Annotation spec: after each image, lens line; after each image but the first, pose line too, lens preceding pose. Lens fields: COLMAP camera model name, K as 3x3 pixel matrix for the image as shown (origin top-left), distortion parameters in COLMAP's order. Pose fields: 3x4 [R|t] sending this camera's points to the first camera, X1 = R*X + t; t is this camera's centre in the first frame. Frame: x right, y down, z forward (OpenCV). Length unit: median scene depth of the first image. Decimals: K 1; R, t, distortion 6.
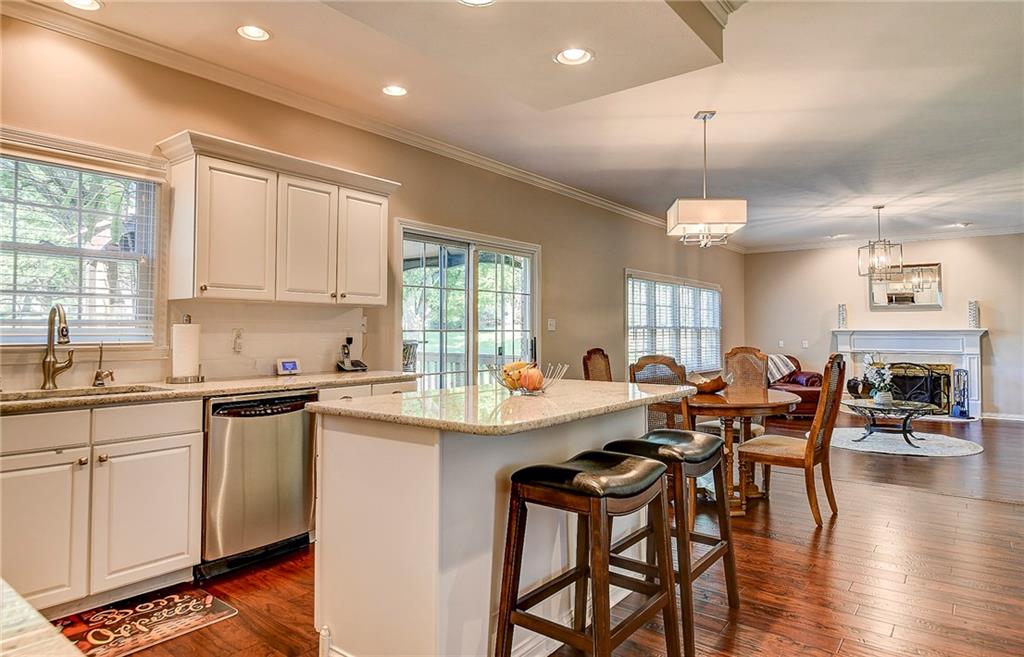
lens RADIAL K [[599.4, 0, 510.7], [0, 599.4, 328.1], [0, 0, 1]] dist [-0.003147, -0.000909]
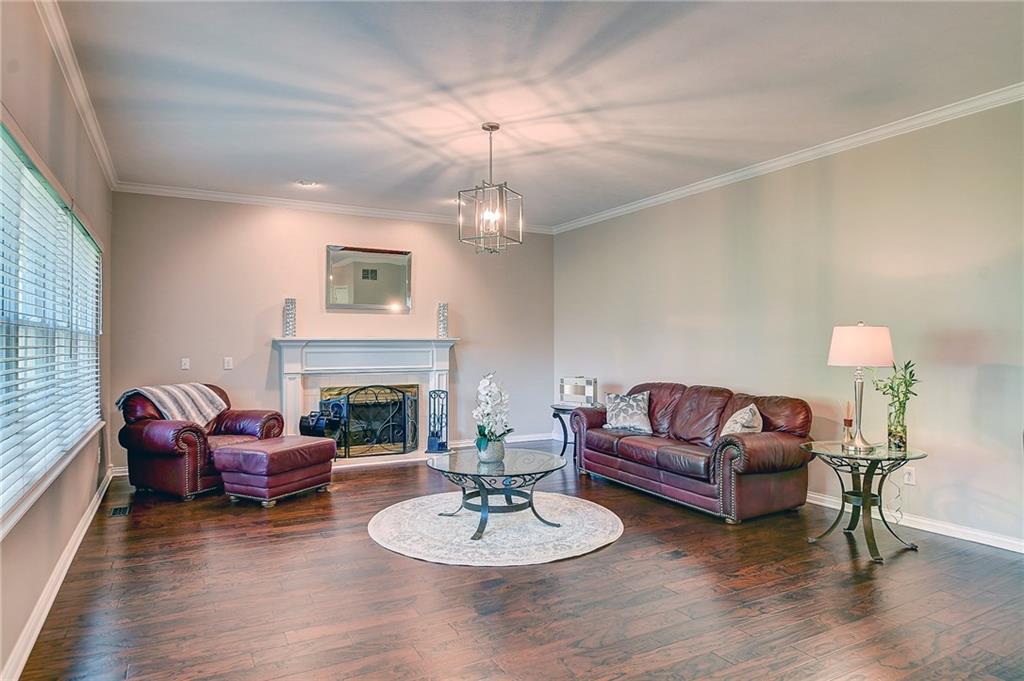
lens RADIAL K [[614.6, 0, 514.1], [0, 614.6, 345.9], [0, 0, 1]] dist [0.003640, 0.000144]
pose [[0.392956, -0.001487, 0.919556, 0.052962], [-0.005831, 0.999975, 0.004109, 0.006974], [-0.919539, -0.006976, 0.392937, 0.566483]]
